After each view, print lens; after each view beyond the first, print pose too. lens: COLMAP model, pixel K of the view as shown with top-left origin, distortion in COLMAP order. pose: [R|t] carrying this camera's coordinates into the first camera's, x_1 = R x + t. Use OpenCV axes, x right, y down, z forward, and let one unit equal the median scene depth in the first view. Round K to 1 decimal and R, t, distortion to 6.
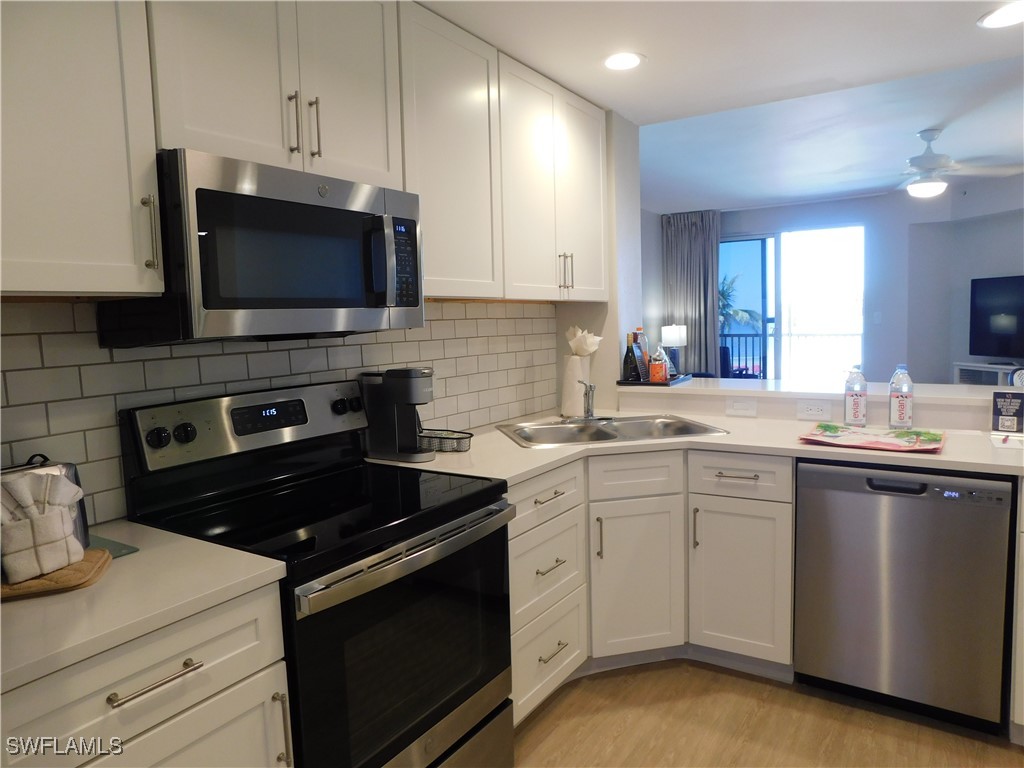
lens RADIAL K [[678.5, 0, 516.0], [0, 678.5, 372.2], [0, 0, 1]] dist [-0.069538, 0.059717]
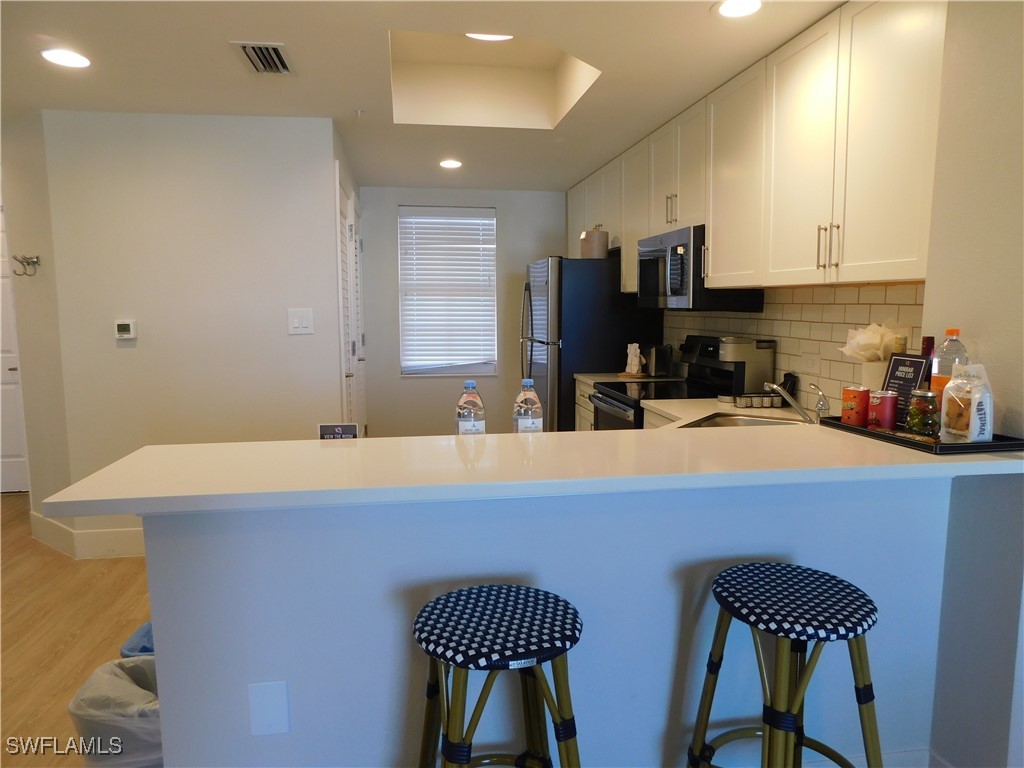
lens RADIAL K [[703.4, 0, 512.0], [0, 703.4, 384.0], [0, 0, 1]] dist [-0.001061, 0.066674]
pose [[-0.743885, 0.099363, -0.660880, 1.372811], [-0.036885, 0.981274, 0.189051, -0.199341], [0.667289, 0.165009, -0.726290, 2.062472]]
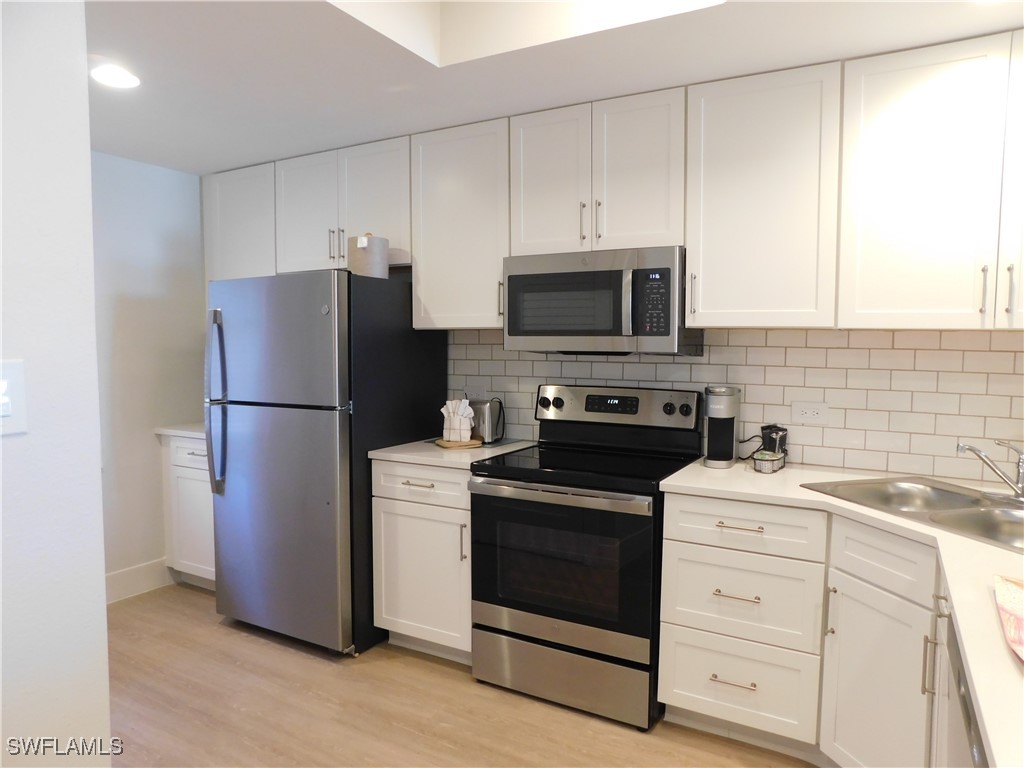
lens RADIAL K [[678.5, 0, 516.0], [0, 678.5, 372.2], [0, 0, 1]] dist [-0.069538, 0.059717]
pose [[0.069584, 0.078599, -0.994475, 1.116957], [-0.088098, 0.993480, 0.072356, -0.097110], [0.993678, 0.082577, 0.076055, 0.637292]]
